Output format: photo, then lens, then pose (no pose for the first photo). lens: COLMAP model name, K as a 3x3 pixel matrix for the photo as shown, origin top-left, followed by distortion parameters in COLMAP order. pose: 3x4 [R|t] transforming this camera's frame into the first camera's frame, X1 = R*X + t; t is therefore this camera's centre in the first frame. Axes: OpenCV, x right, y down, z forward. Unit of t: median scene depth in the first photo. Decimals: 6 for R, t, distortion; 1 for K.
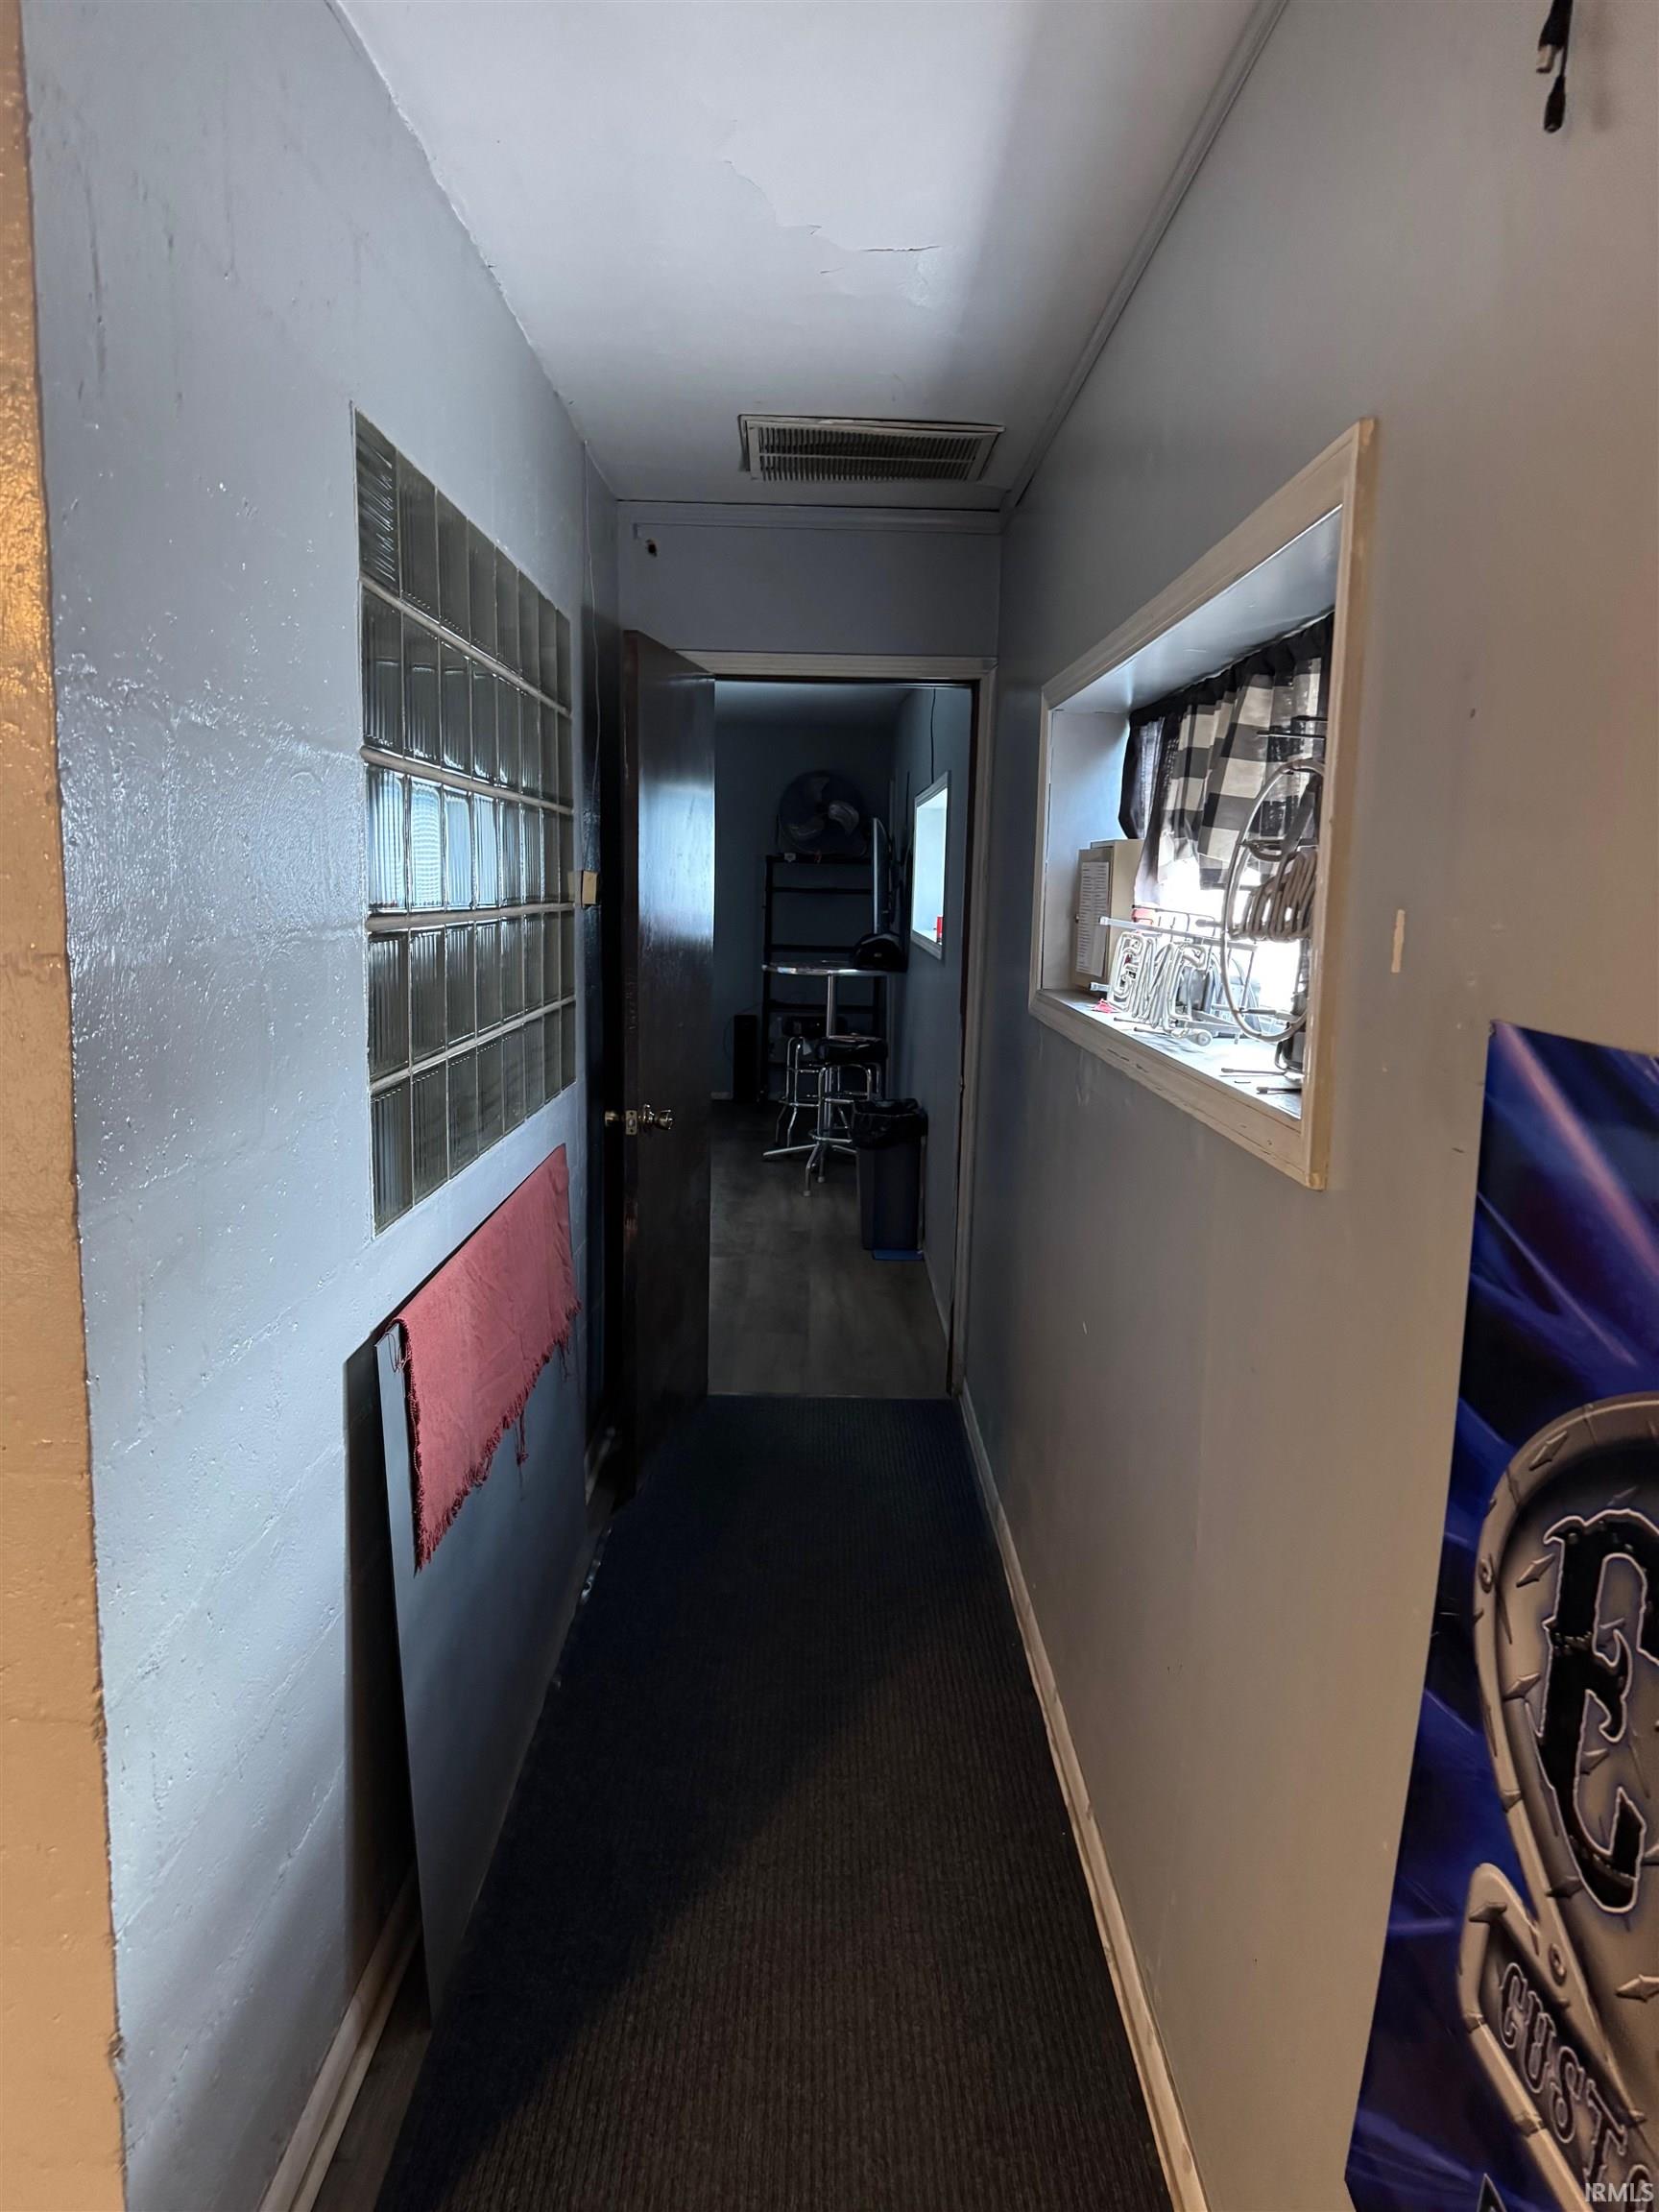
lens RADIAL K [[1584.2, 0, 826.5], [0, 1584.2, 1094.5], [0, 0, 1]] dist [0.002090, -0.021516]
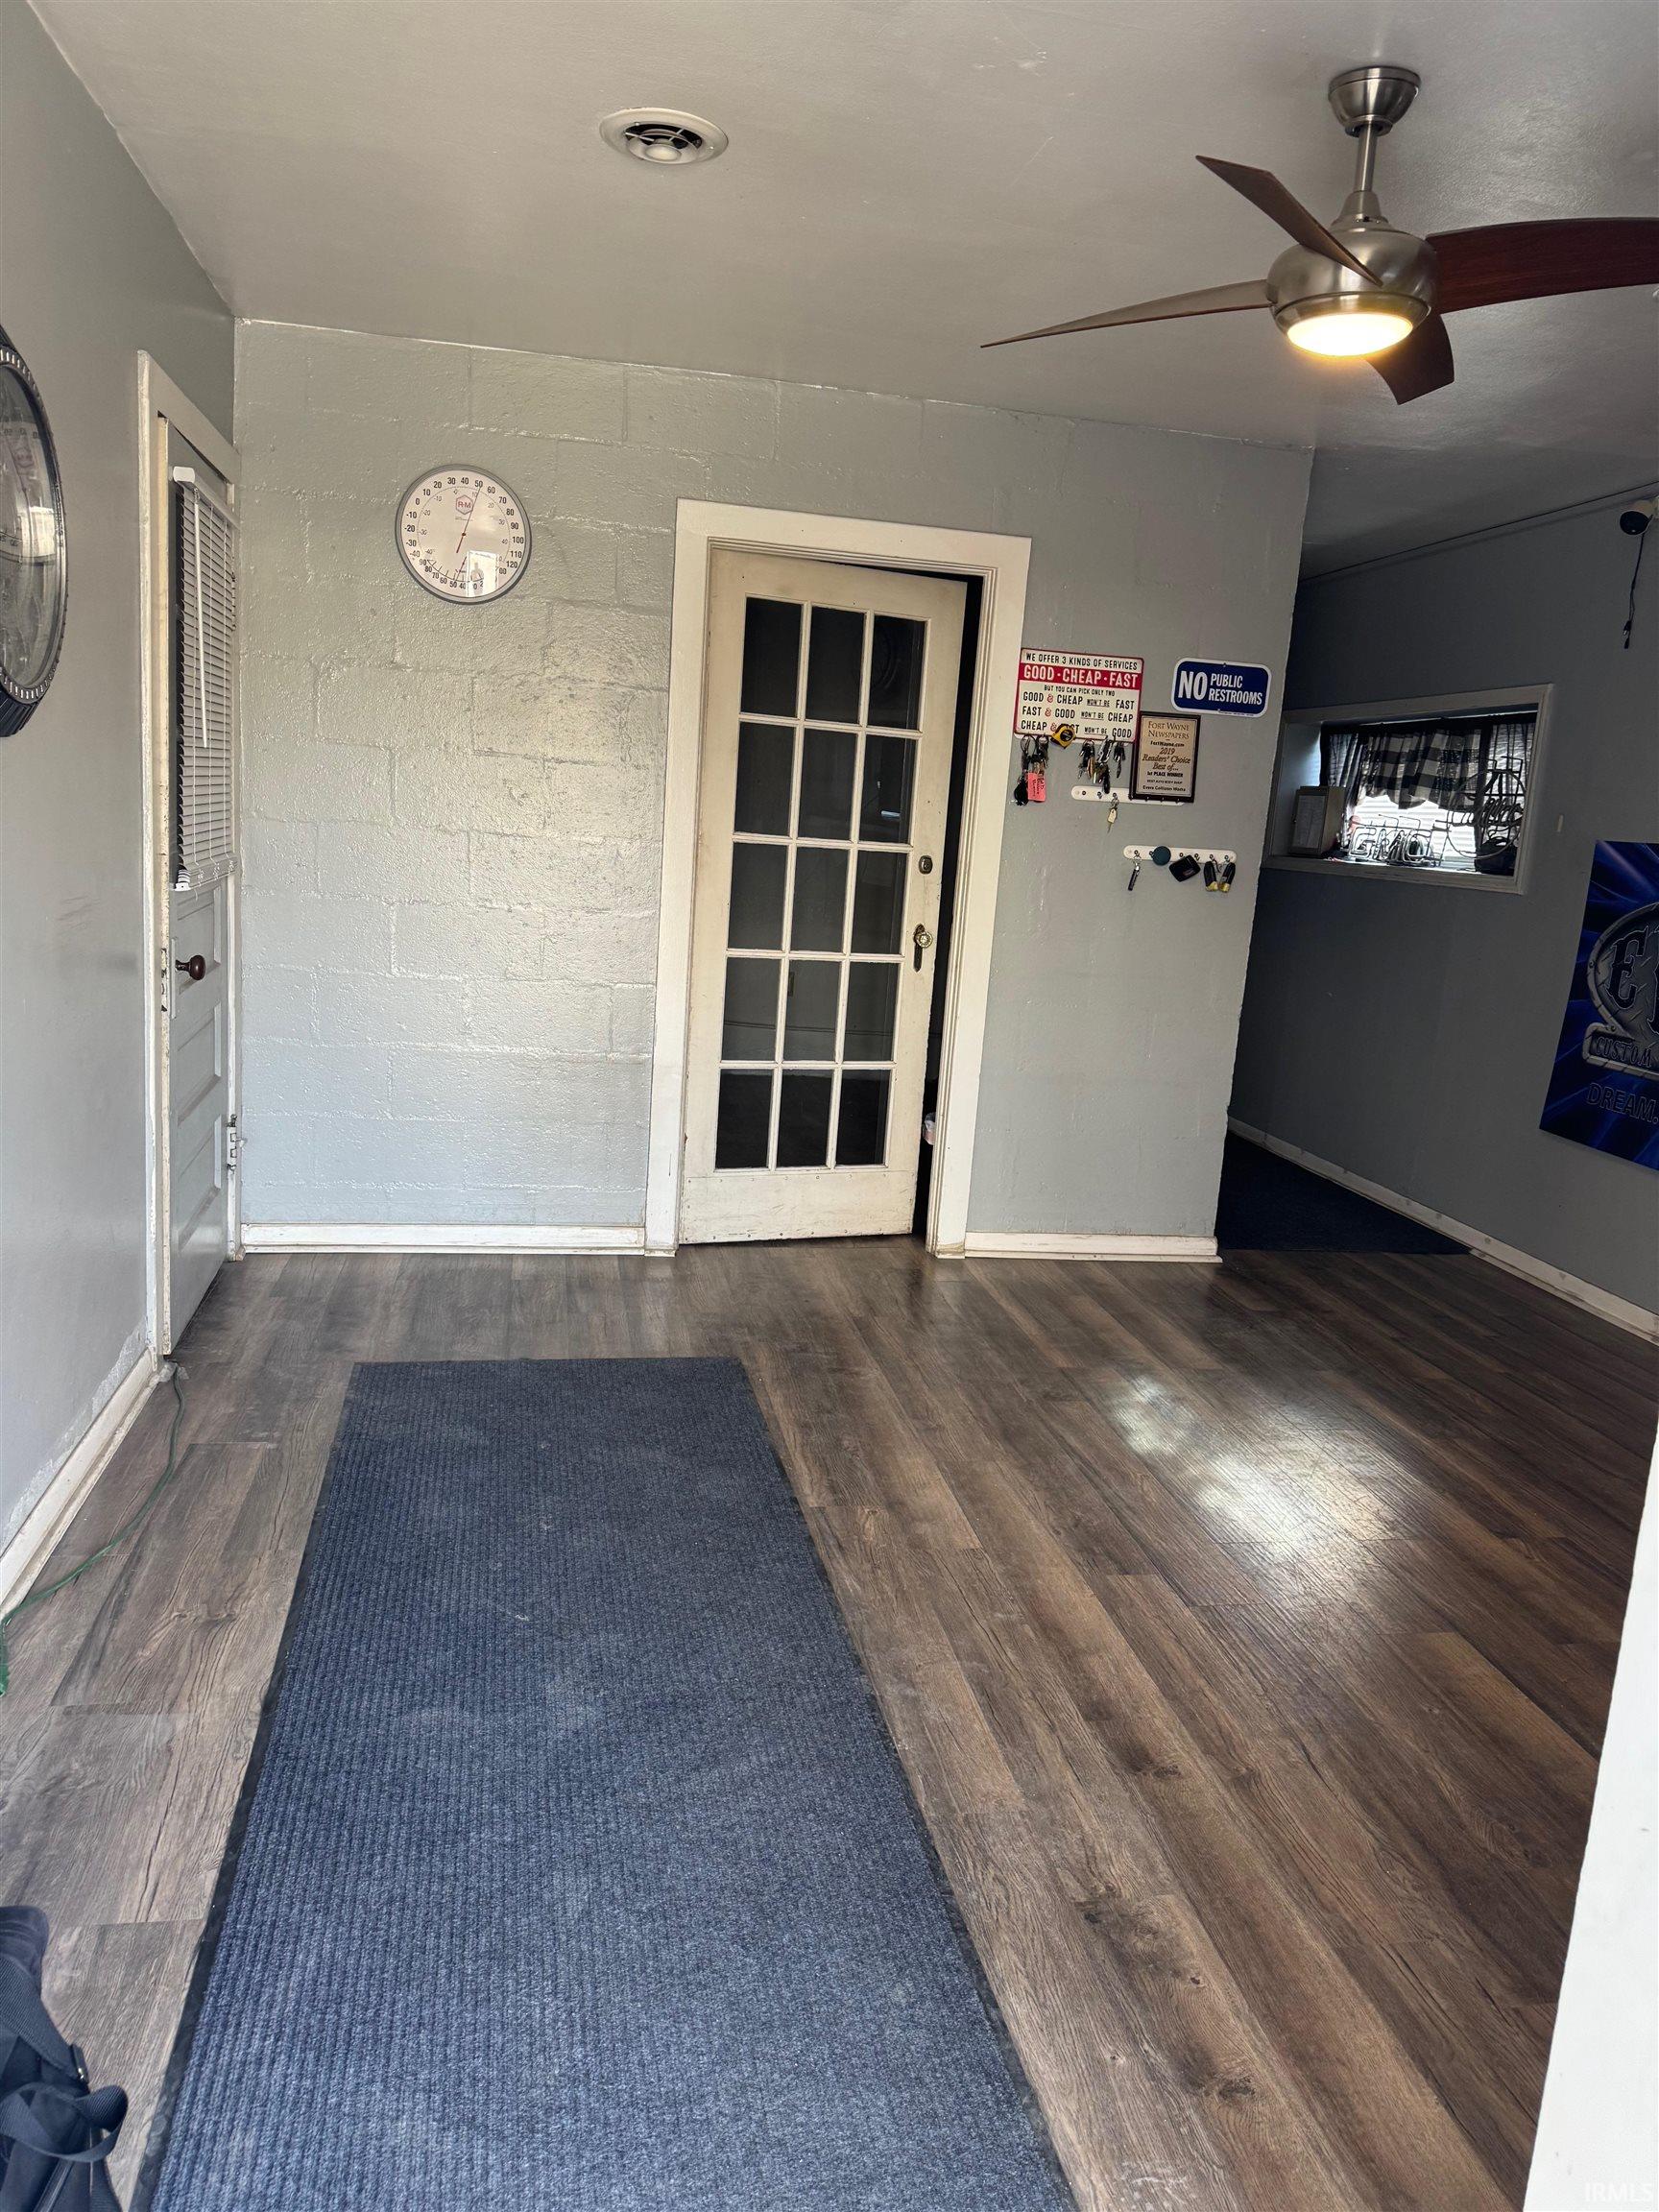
lens RADIAL K [[1584.2, 0, 842.6], [0, 1584.2, 1103.7], [0, 0, 1]] dist [0.002090, -0.021516]
pose [[0.978420, 0.011500, 0.206305, -2.607985], [-0.024132, 0.997977, 0.058817, 0.487010], [-0.205211, -0.062526, 0.976718, -3.010595]]
